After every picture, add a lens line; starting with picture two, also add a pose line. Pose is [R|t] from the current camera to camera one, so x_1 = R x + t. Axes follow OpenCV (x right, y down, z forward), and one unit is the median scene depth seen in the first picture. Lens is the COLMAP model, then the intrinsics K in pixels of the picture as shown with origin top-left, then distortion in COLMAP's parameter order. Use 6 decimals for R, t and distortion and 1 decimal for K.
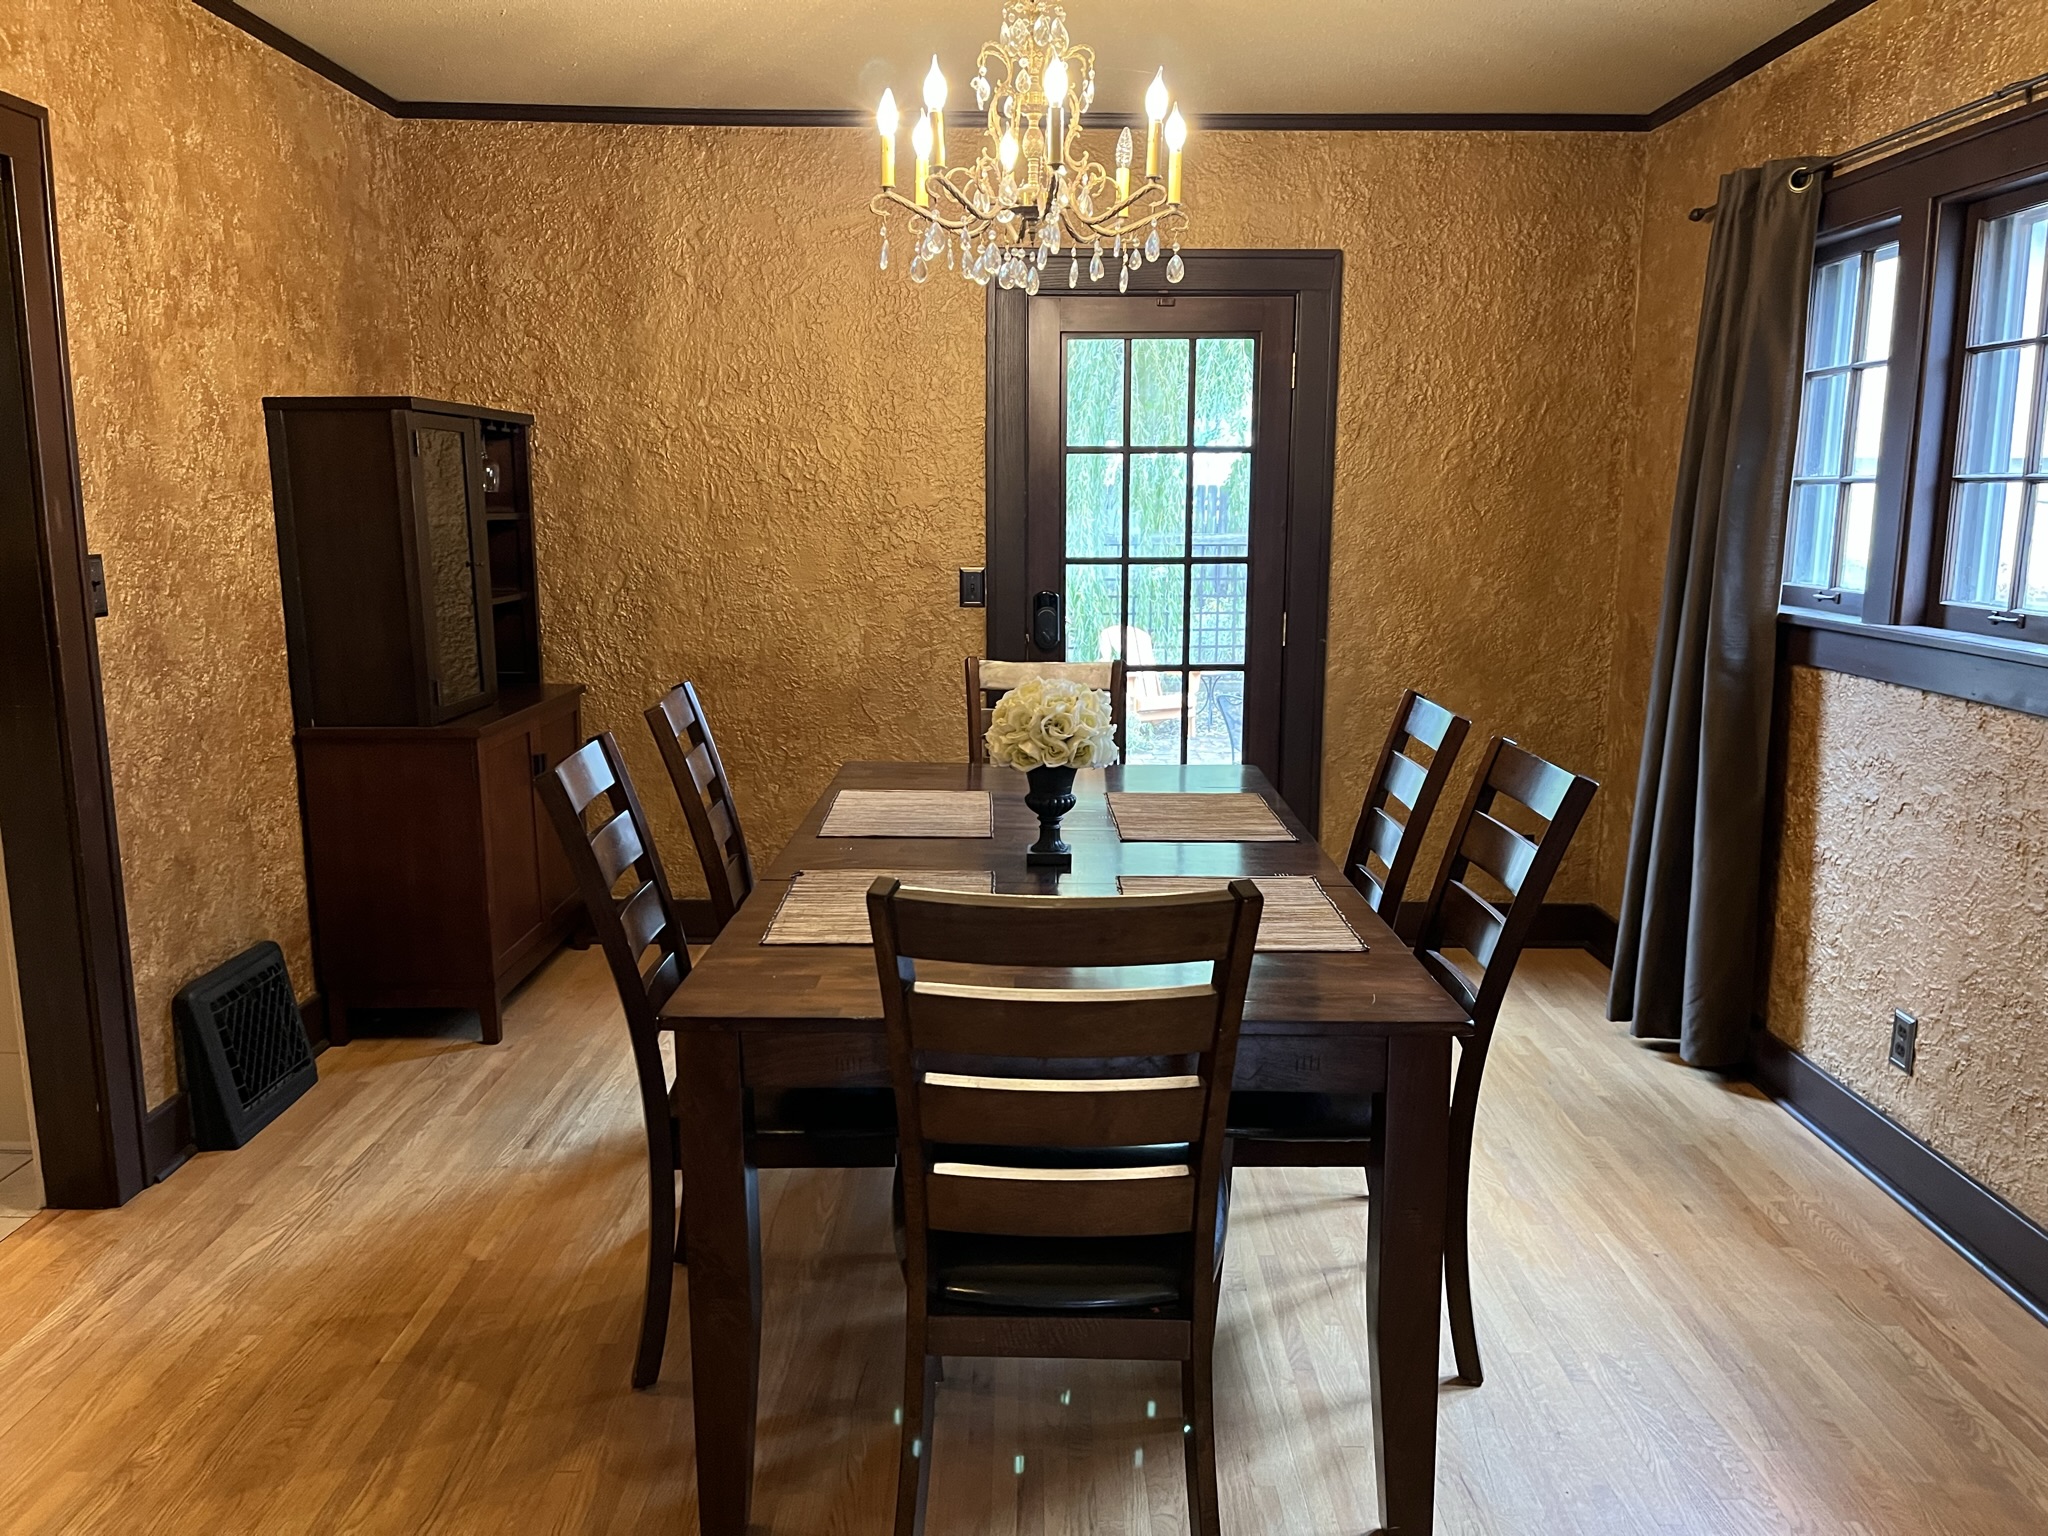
lens RADIAL K [[1541.1, 0, 1039.5], [0, 1541.1, 765.1], [0, 0, 1]] dist [0.068009, -0.075801]
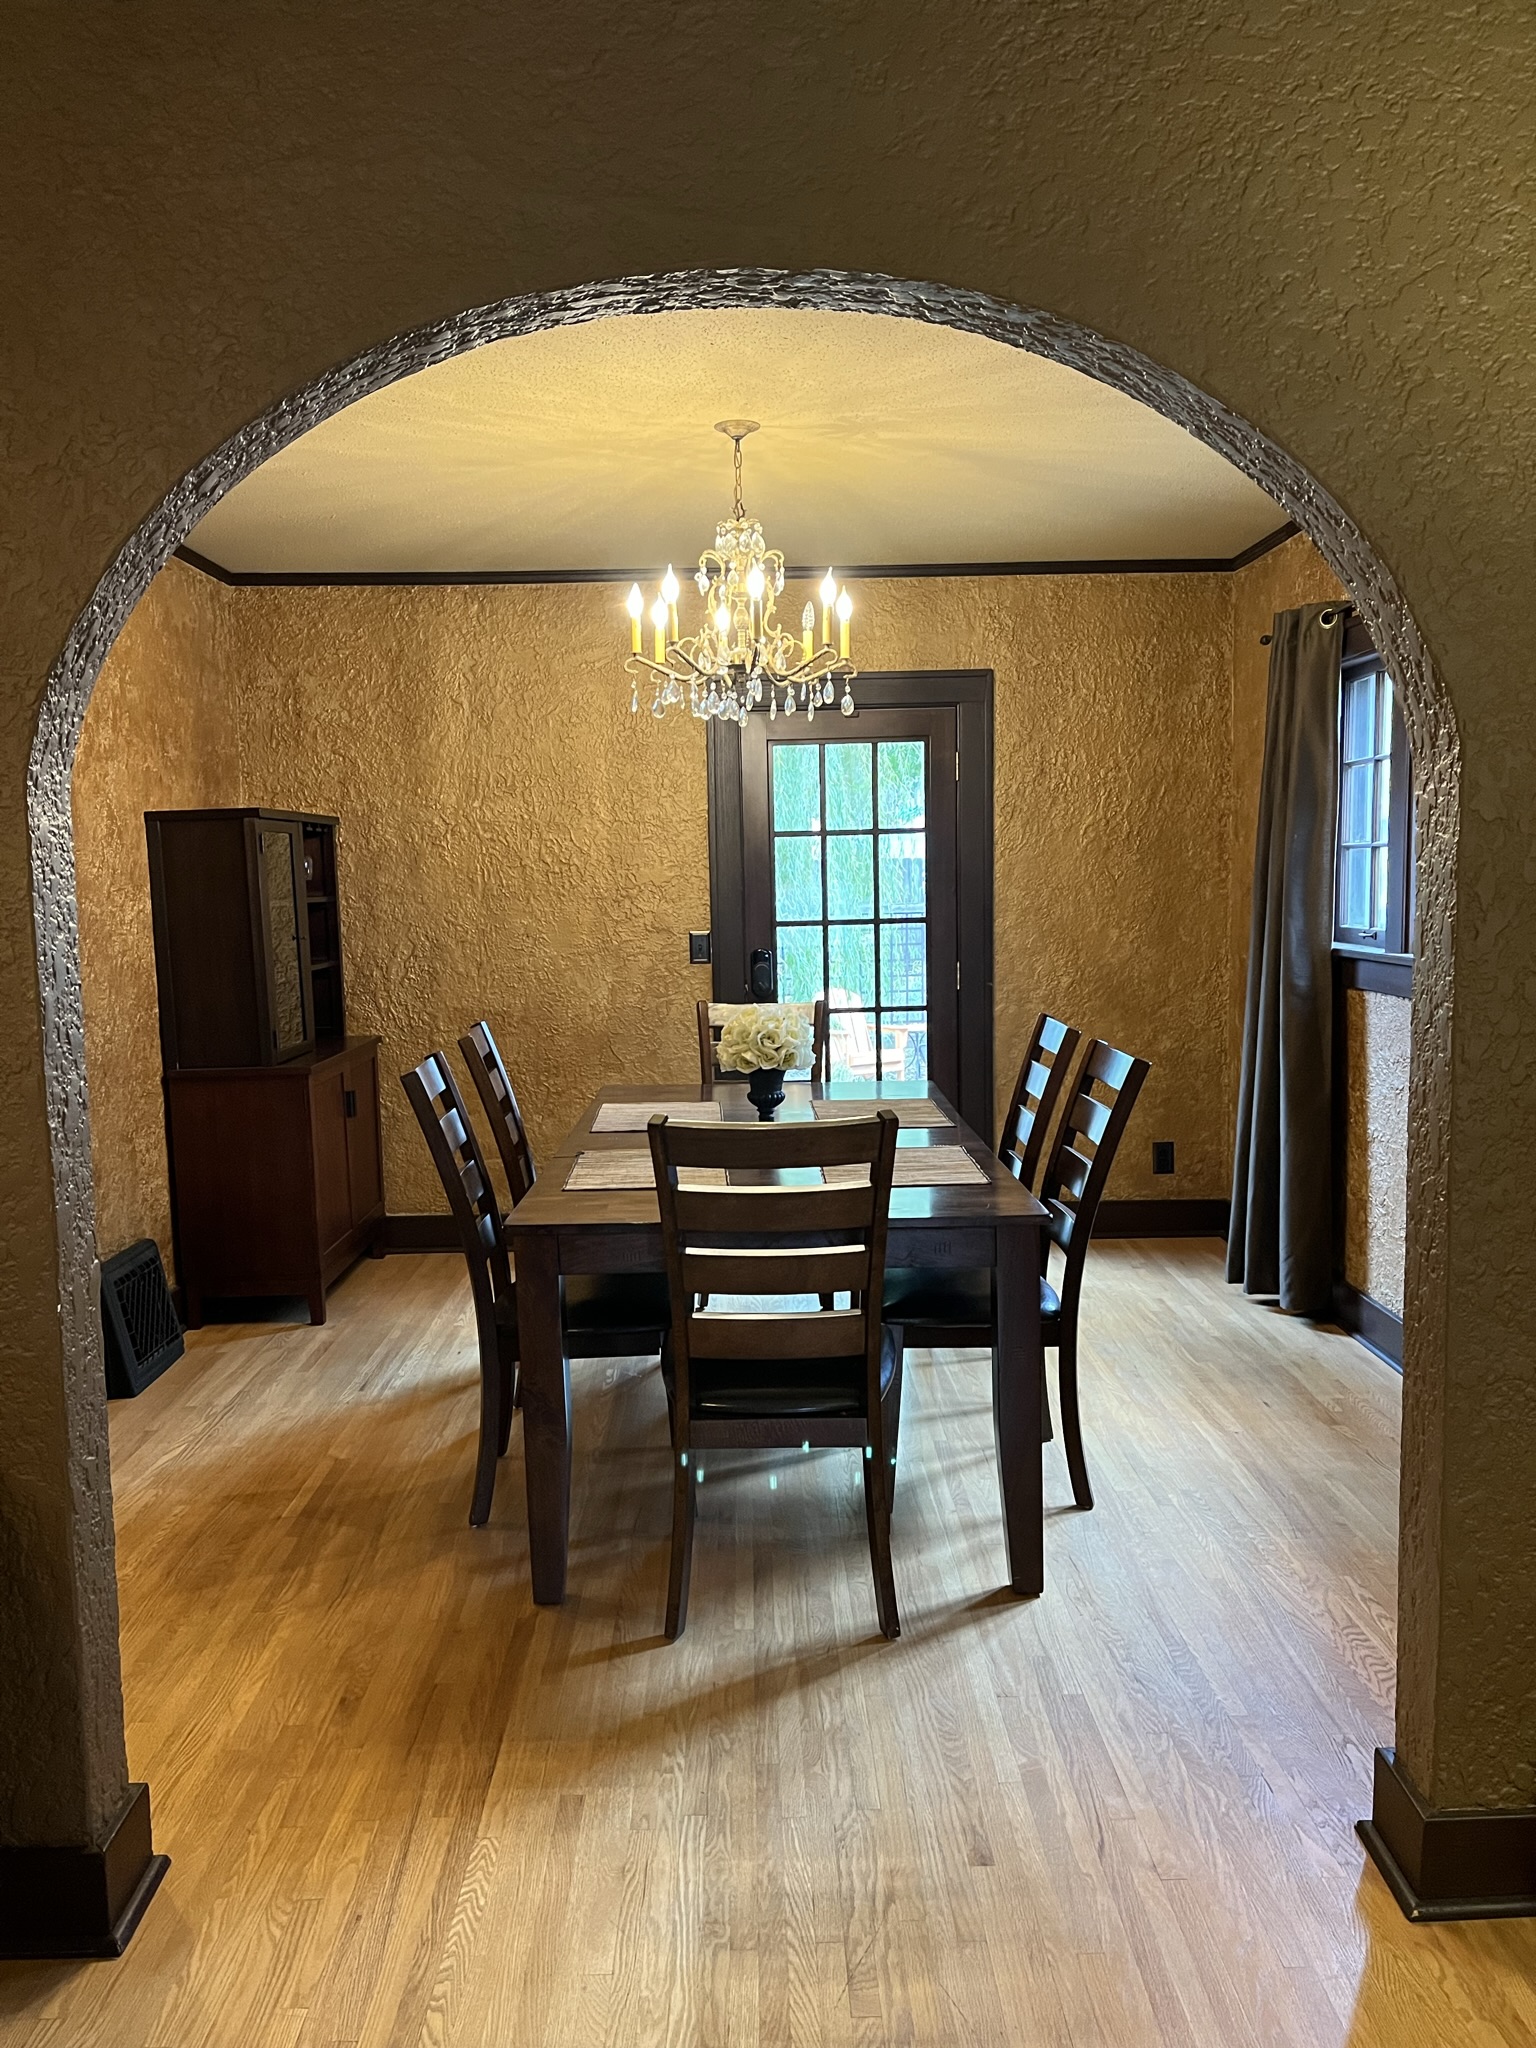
lens RADIAL K [[1541.1, 0, 761.6], [0, 1541.1, 1034.6], [0, 0, 1]] dist [0.068009, -0.075801]
pose [[0.999677, -0.025389, 0.001418, 0.002208], [0.025427, 0.997395, -0.067511, 0.047705], [0.000300, 0.067525, 0.997718, -0.269831]]
